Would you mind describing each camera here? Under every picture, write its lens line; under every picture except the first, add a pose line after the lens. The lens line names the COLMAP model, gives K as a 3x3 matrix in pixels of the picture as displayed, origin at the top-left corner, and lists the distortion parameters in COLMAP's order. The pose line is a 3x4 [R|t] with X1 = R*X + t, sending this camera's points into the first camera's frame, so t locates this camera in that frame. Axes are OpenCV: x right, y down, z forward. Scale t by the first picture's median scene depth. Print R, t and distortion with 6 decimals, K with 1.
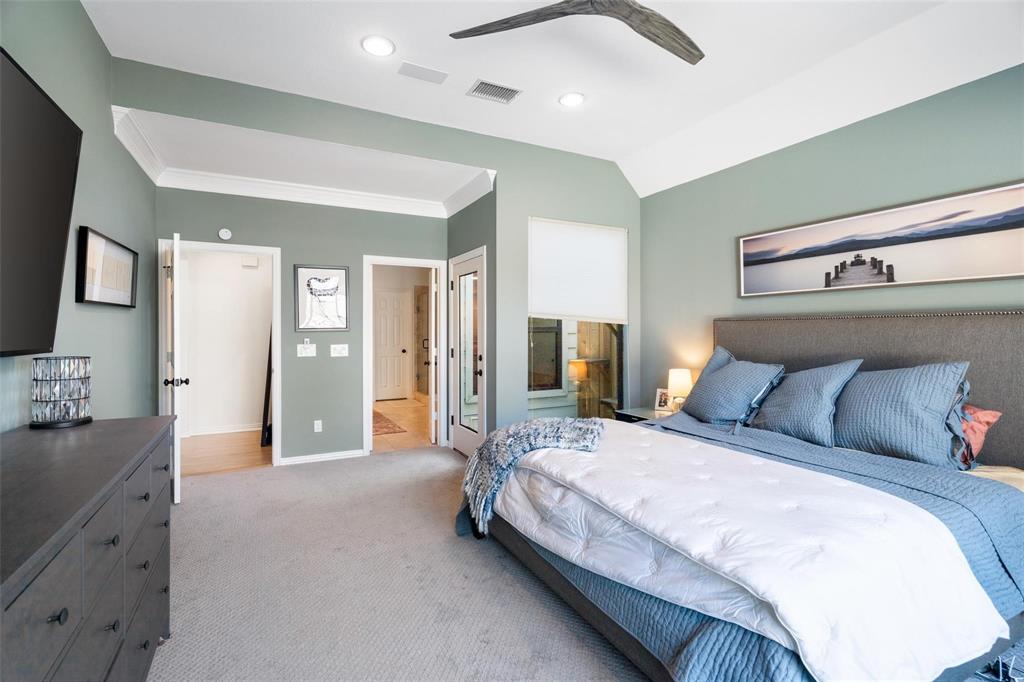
lens RADIAL K [[469.8, 0, 512.0], [0, 469.8, 333.8], [0, 0, 1]] dist [-0.000466, -0.000058]
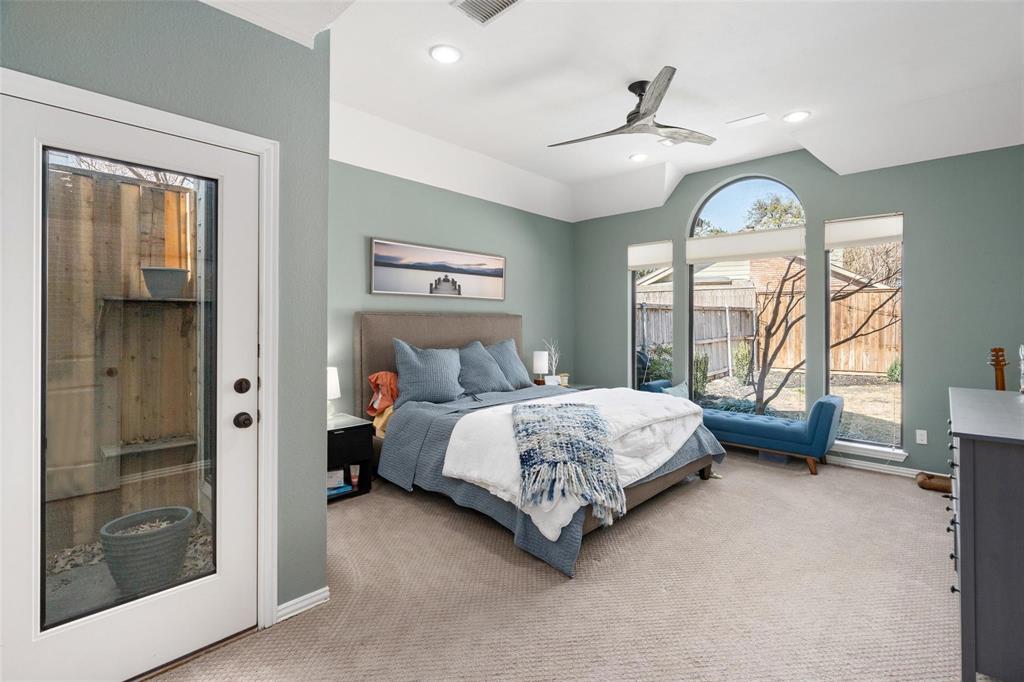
lens RADIAL K [[469.8, 0, 508.2], [0, 469.8, 322.5], [0, 0, 1]] dist [-0.000466, -0.000058]
pose [[-0.315646, -0.000622, 0.948877, -0.768367], [0.004353, 0.999988, 0.002104, -0.013553], [-0.948867, 0.004794, -0.315640, 1.245423]]
